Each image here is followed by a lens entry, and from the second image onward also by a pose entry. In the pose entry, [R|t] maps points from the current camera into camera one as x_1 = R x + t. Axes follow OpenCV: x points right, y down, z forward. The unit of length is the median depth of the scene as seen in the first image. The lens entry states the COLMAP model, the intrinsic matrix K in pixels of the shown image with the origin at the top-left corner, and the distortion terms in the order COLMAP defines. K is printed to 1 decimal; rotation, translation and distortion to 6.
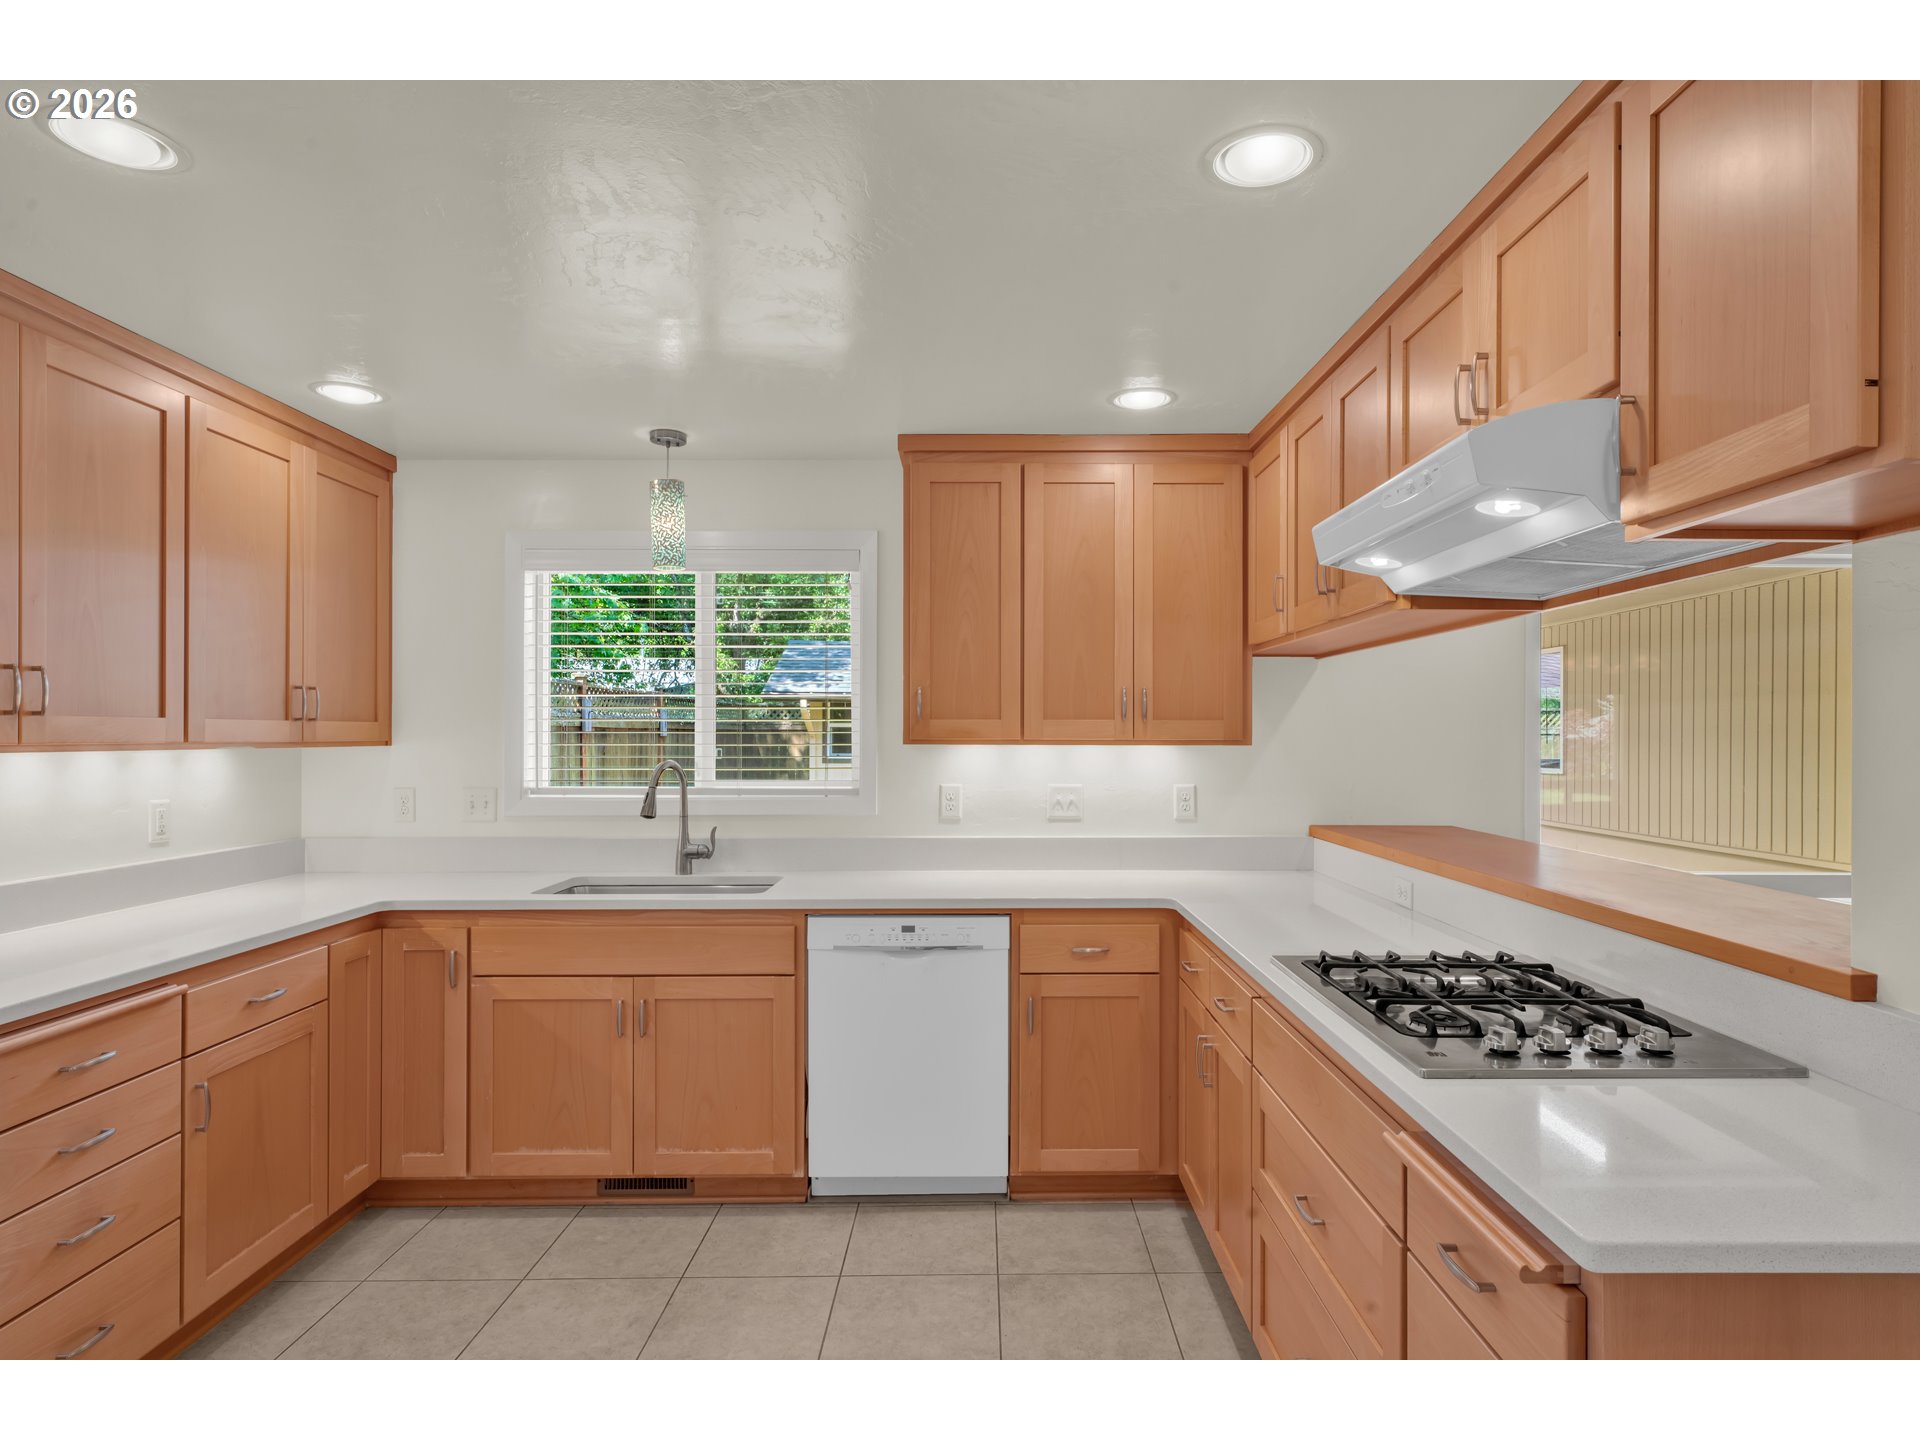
lens RADIAL K [[971.4, 0, 960.0], [0, 971.4, 720.0], [0, 0, 1]] dist [0.000217, -0.000072]
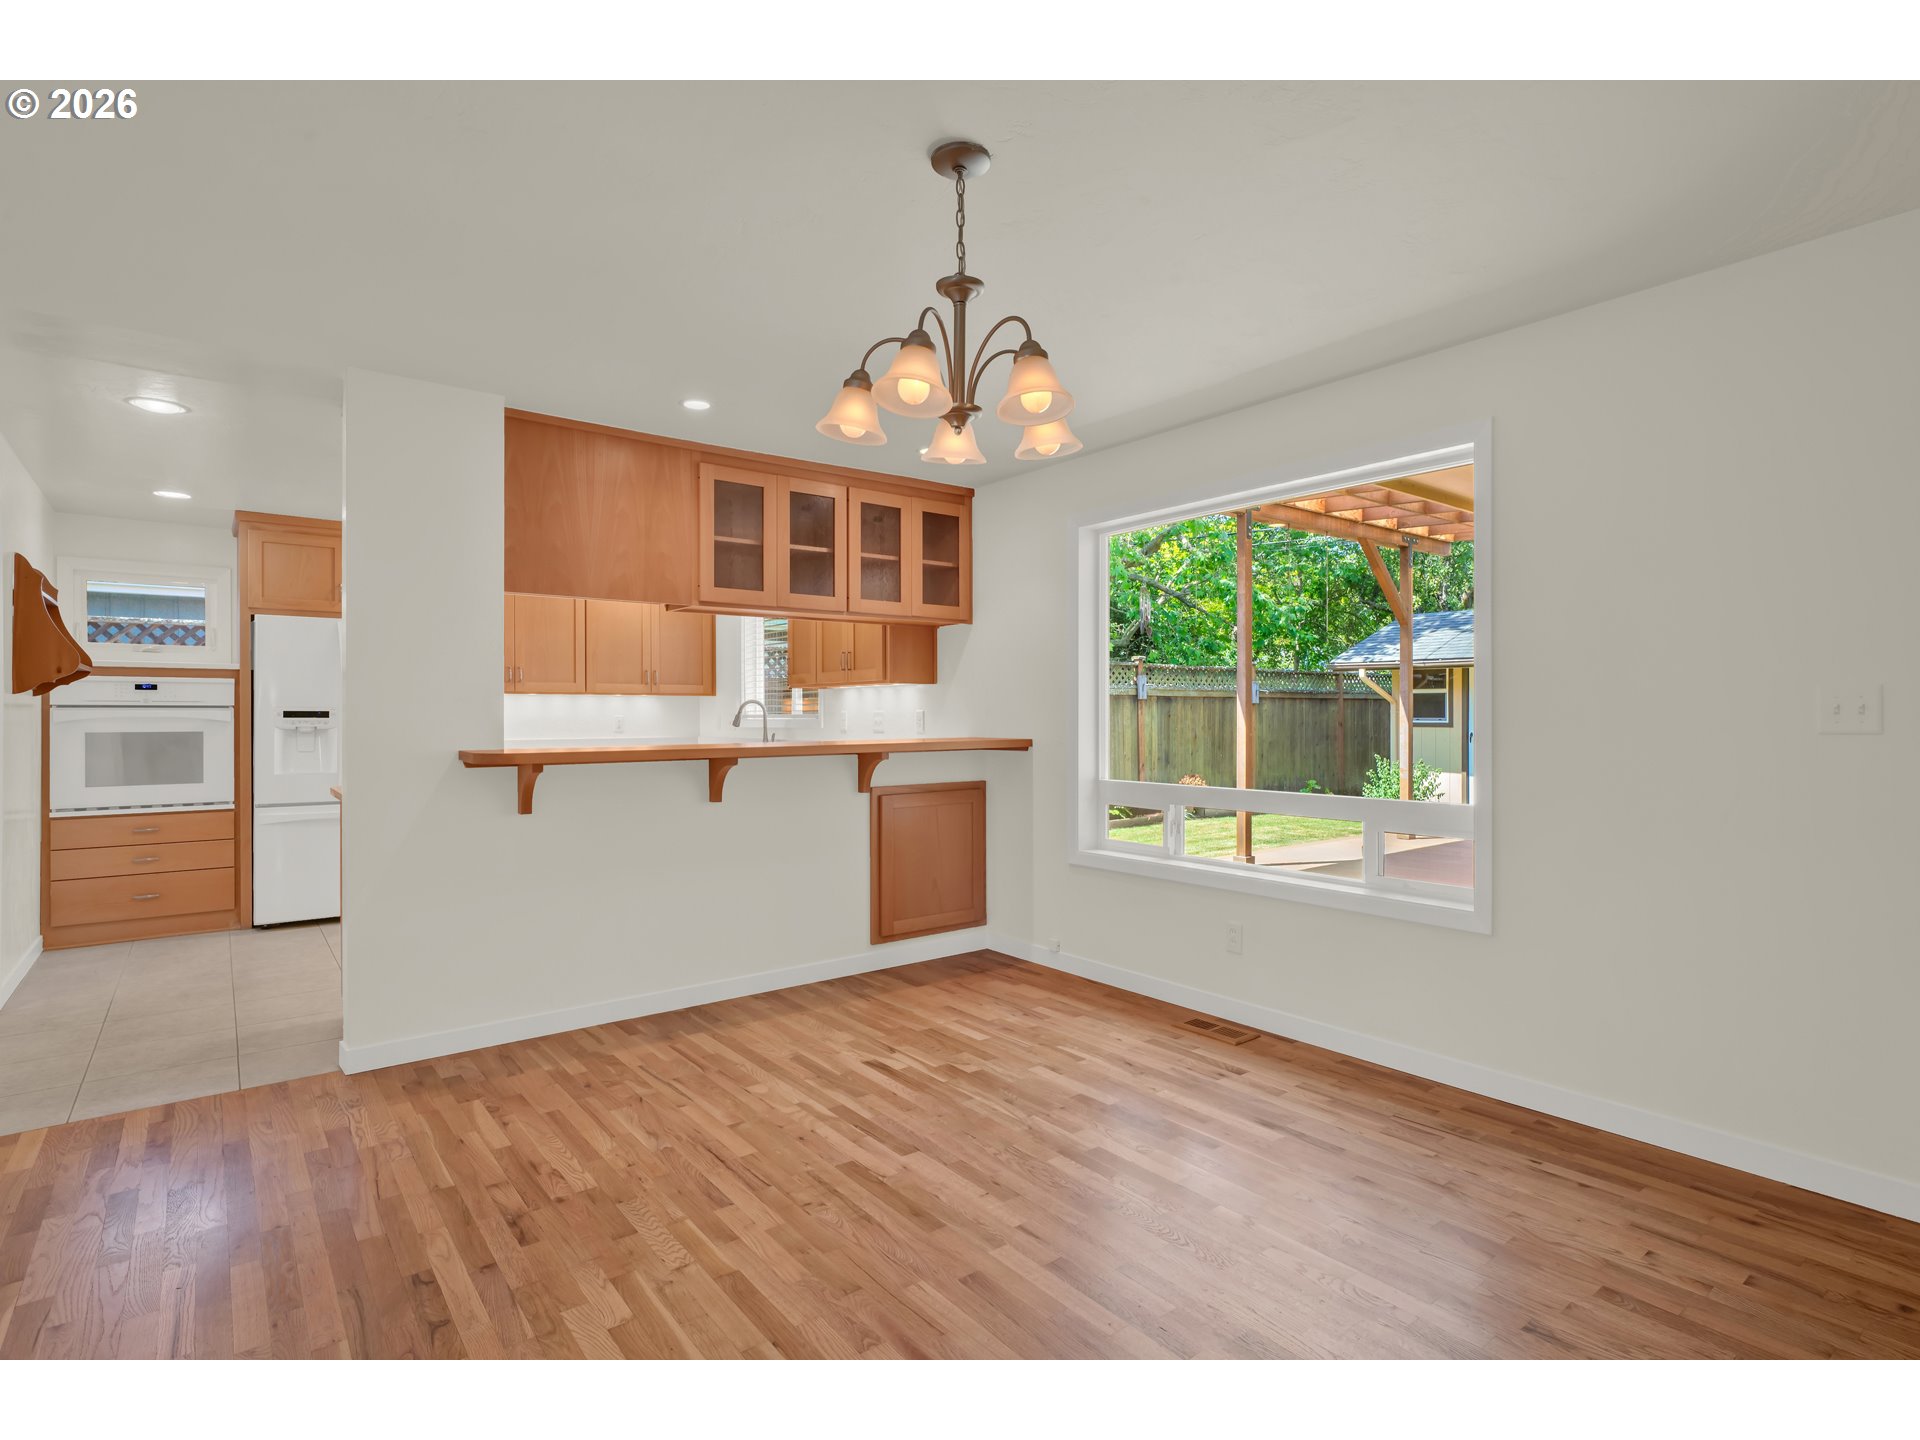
lens RADIAL K [[971.4, 0, 960.0], [0, 971.4, 720.0], [0, 0, 1]] dist [0.000217, -0.000072]
pose [[0.618192, 0.001365, -0.786026, 1.781463], [0.019846, 0.999653, 0.017345, 0.047906], [0.785776, -0.026322, 0.617951, 0.331615]]
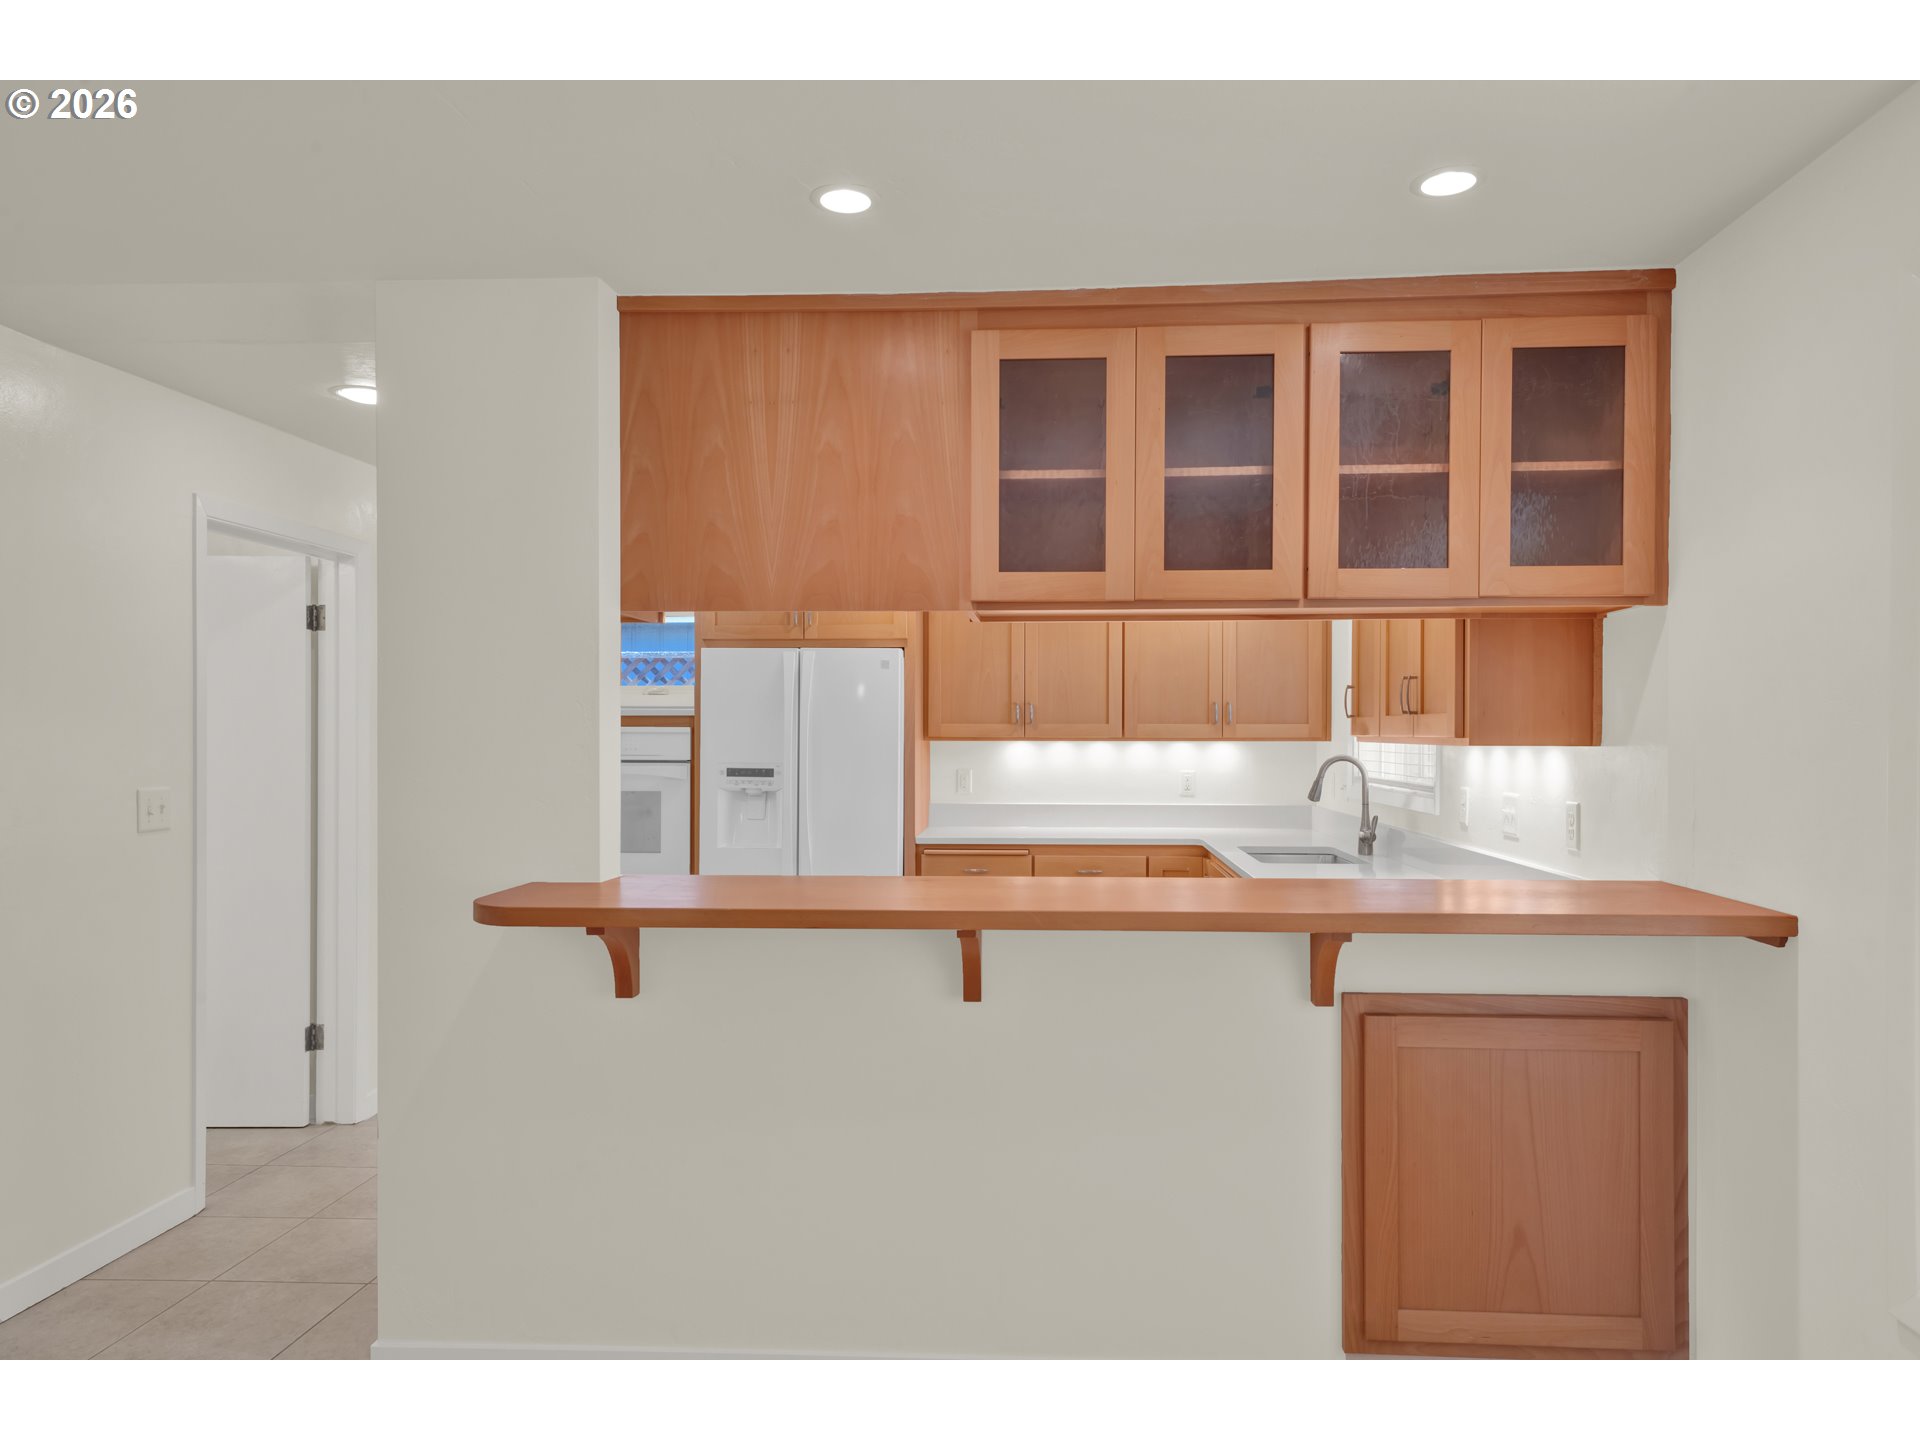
lens RADIAL K [[1320.4, 0, 961.7], [0, 1320.4, 742.3], [0, 0, 1]] dist [0.017850, 0.001626]
pose [[-0.057153, 0.007373, -0.998338, 1.549300], [0.019553, 0.999789, 0.006264, 0.010805], [0.998174, -0.019163, -0.057285, 0.739155]]
